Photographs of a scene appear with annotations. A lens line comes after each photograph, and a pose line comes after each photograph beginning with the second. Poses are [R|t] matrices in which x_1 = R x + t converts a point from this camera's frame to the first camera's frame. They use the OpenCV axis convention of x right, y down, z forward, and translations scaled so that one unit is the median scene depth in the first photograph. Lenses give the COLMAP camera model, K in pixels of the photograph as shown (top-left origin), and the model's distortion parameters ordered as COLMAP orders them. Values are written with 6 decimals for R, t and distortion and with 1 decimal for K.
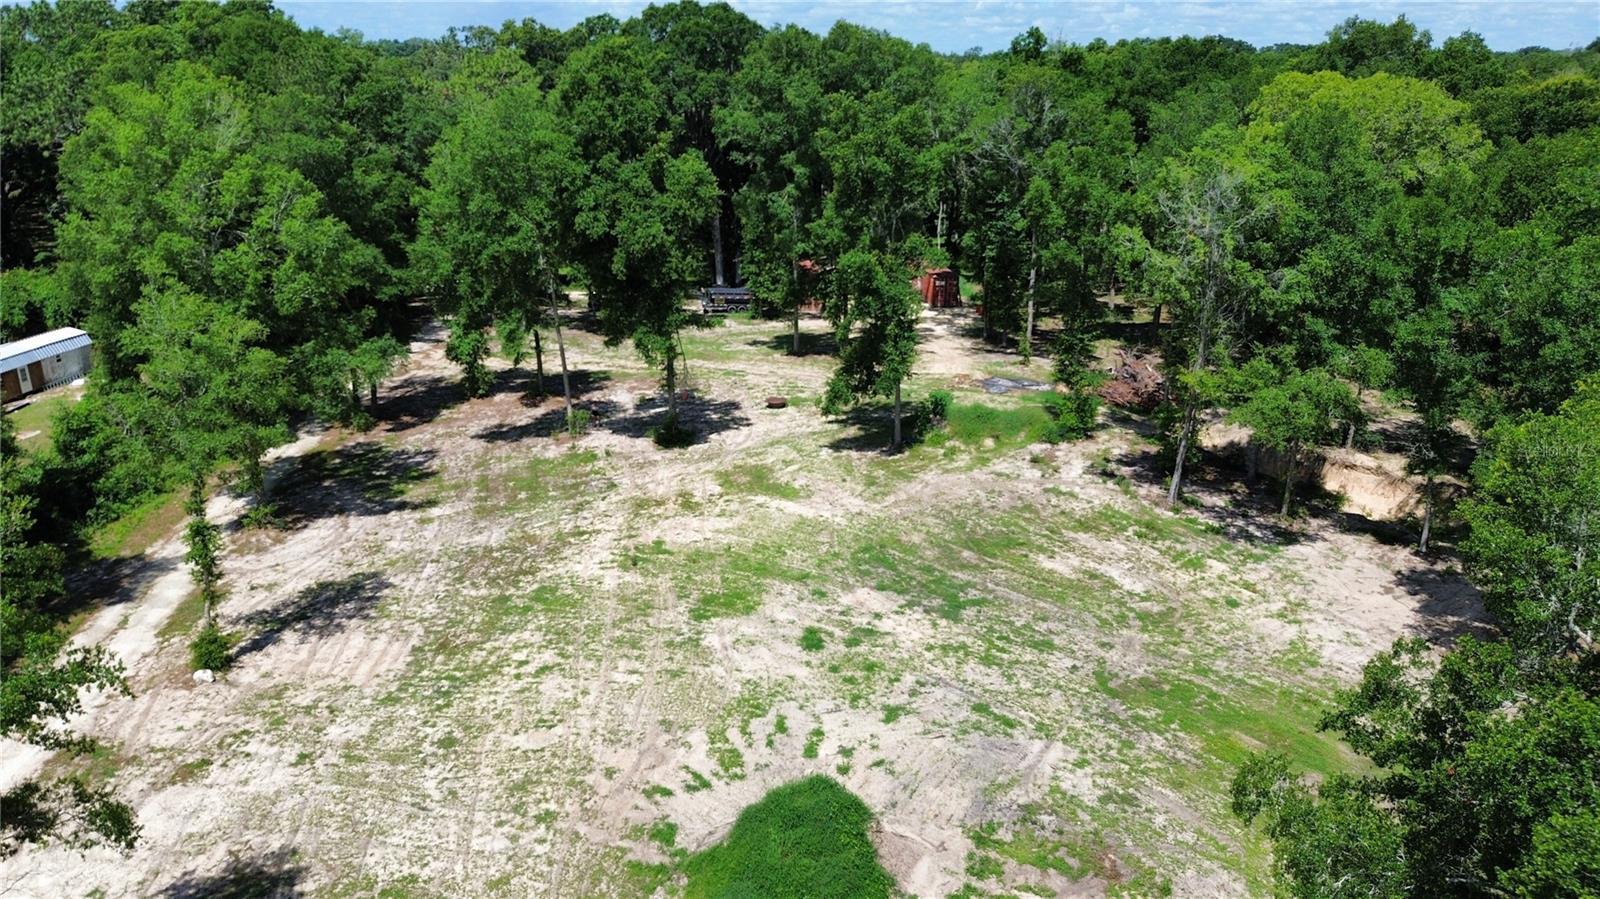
lens RADIAL K [[1123.8, 0, 805.8], [0, 1123.8, 449.3], [0, 0, 1]] dist [0.040073, -0.028435]
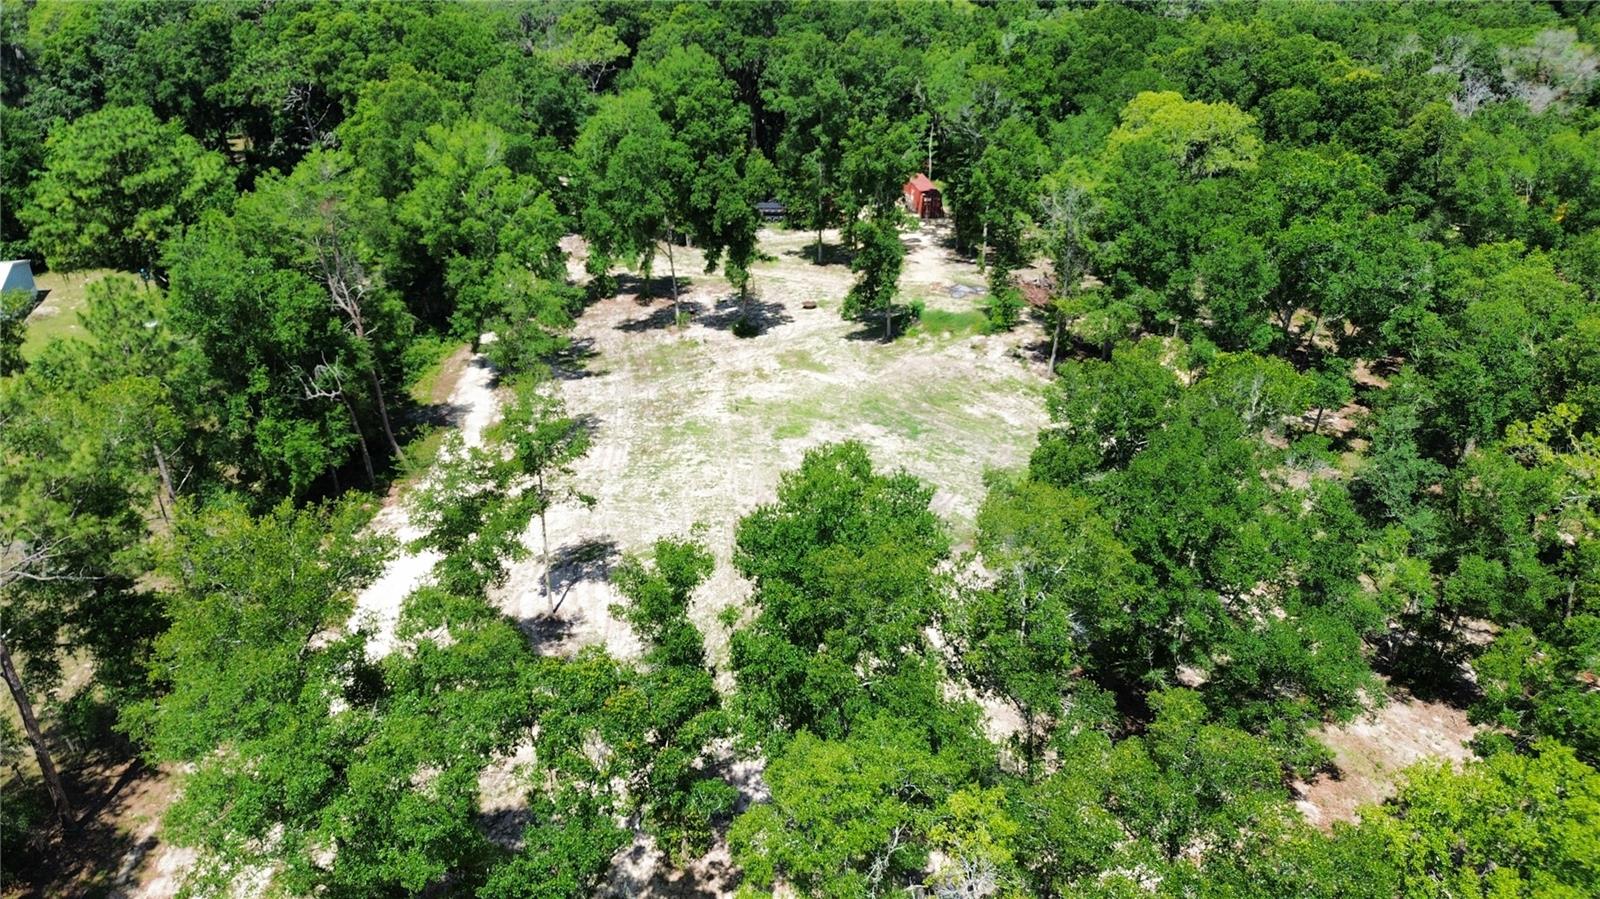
lens RADIAL K [[1123.8, 0, 812.2], [0, 1123.8, 473.4], [0, 0, 1]] dist [0.040073, -0.028435]
pose [[0.999992, 0.003268, 0.002433, -0.032147], [-0.003596, 0.988695, 0.149898, -0.055435], [-0.001915, -0.149906, 0.988698, -0.658847]]
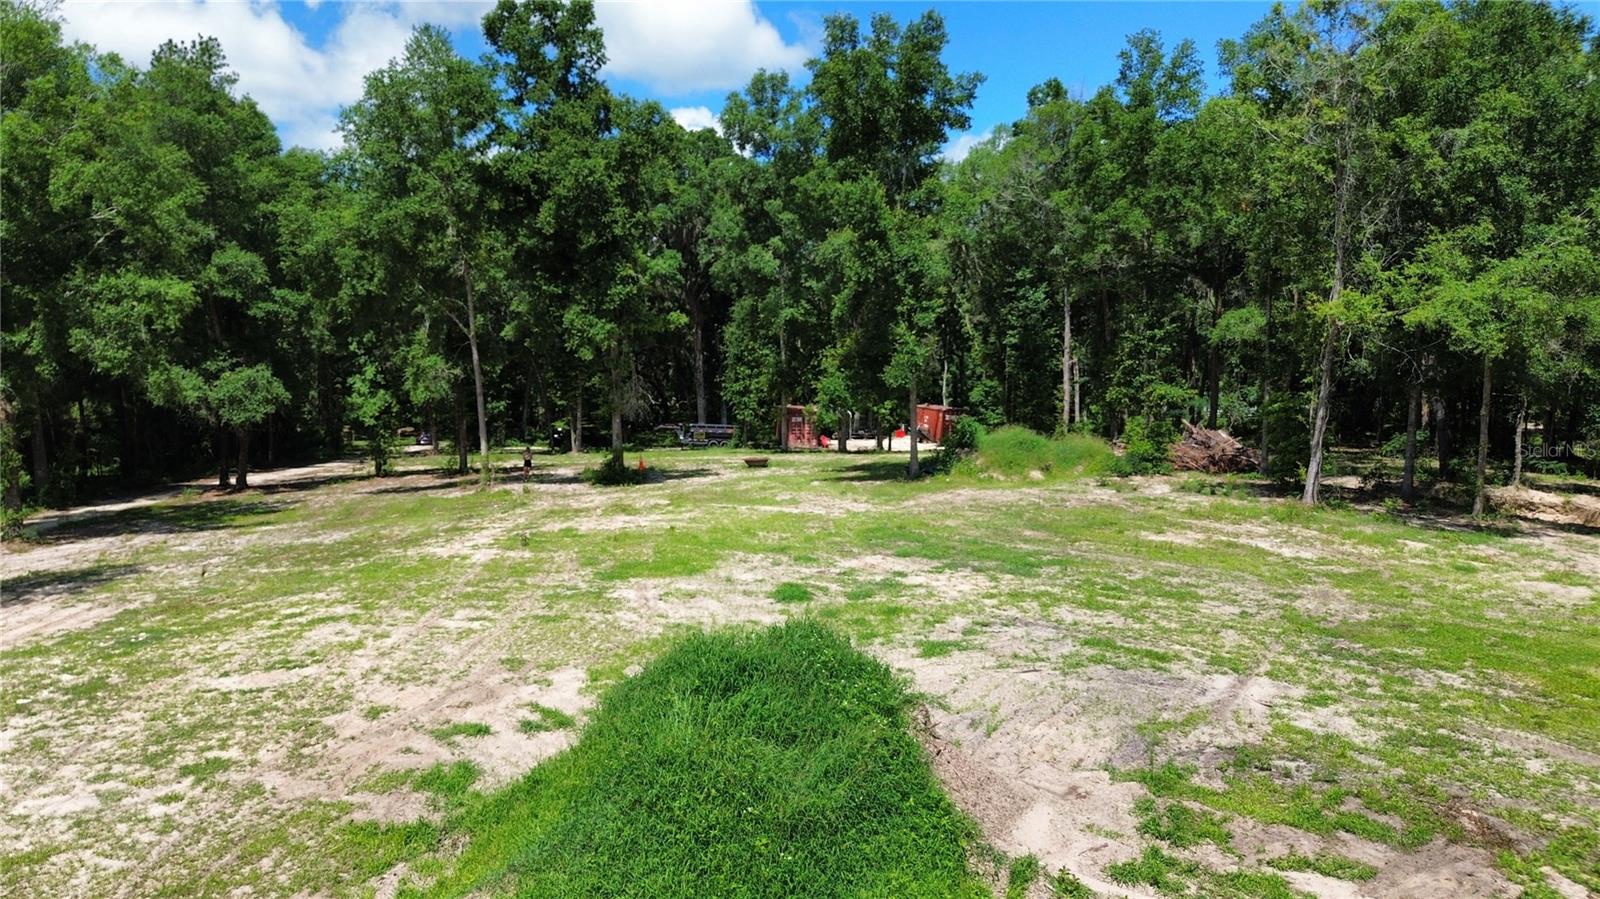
lens RADIAL K [[1123.8, 0, 802.1], [0, 1123.8, 455.0], [0, 0, 1]] dist [0.040073, -0.028435]
pose [[0.999994, -0.003107, -0.001702, 0.009065], [0.002594, 0.969417, -0.245404, 0.182851], [0.002413, 0.245398, 0.969419, 0.299197]]
